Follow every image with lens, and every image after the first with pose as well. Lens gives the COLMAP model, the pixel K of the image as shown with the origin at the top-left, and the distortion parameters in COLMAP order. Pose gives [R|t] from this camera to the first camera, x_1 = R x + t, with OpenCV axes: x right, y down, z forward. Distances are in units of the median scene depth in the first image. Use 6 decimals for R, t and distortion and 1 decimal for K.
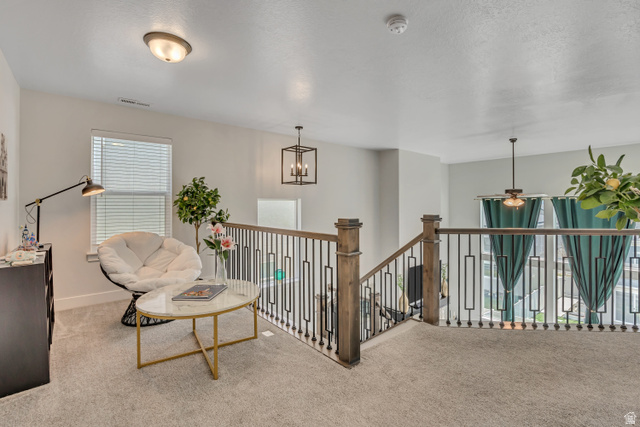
lens RADIAL K [[296.2, 0, 312.1], [0, 296.2, 210.9], [0, 0, 1]] dist [-0.001685, -0.000184]
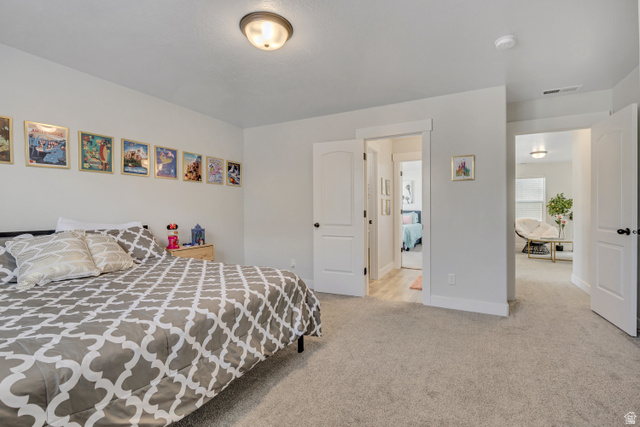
lens RADIAL K [[296.2, 0, 312.1], [0, 296.2, 210.9], [0, 0, 1]] dist [-0.001685, -0.000184]
pose [[0.398235, -0.006570, -0.917260, 0.853572], [0.002351, 0.999978, -0.006142, 0.014984], [0.917281, 0.000289, 0.398242, -1.456796]]
